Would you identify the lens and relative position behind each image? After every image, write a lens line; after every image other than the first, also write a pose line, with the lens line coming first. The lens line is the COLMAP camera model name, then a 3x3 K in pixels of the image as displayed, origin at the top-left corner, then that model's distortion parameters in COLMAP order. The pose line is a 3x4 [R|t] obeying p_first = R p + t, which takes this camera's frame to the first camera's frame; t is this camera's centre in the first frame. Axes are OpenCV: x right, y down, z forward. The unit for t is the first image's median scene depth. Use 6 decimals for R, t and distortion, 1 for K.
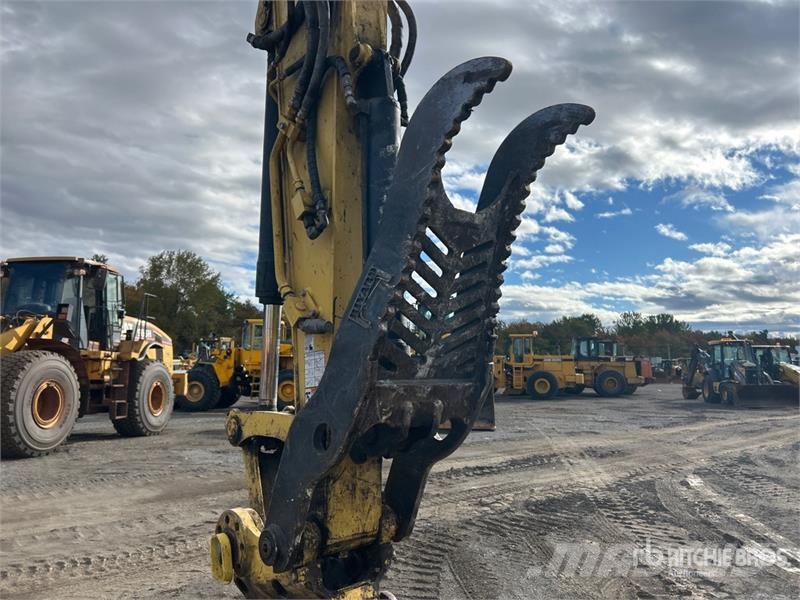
lens RADIAL K [[629.8, 0, 418.3], [0, 629.8, 300.0], [0, 0, 1]] dist [0.051230, -0.063256]
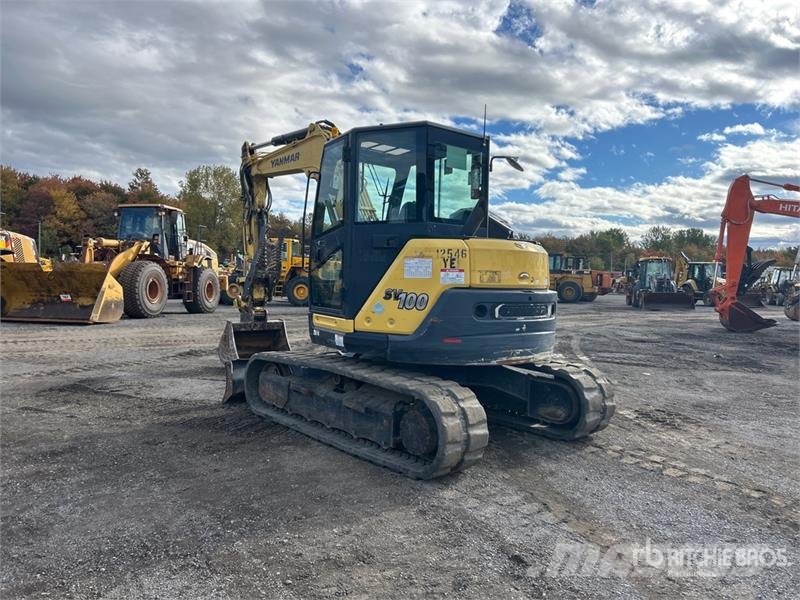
lens RADIAL K [[605.5, 0, 400.0], [0, 605.5, 300.0], [0, 0, 1]] dist [0.094759, -0.124753]
pose [[0.997311, 0.016732, -0.071346, 0.191799], [-0.006457, 0.989863, 0.141878, -0.048296], [0.072996, -0.141036, 0.987310, -0.529407]]
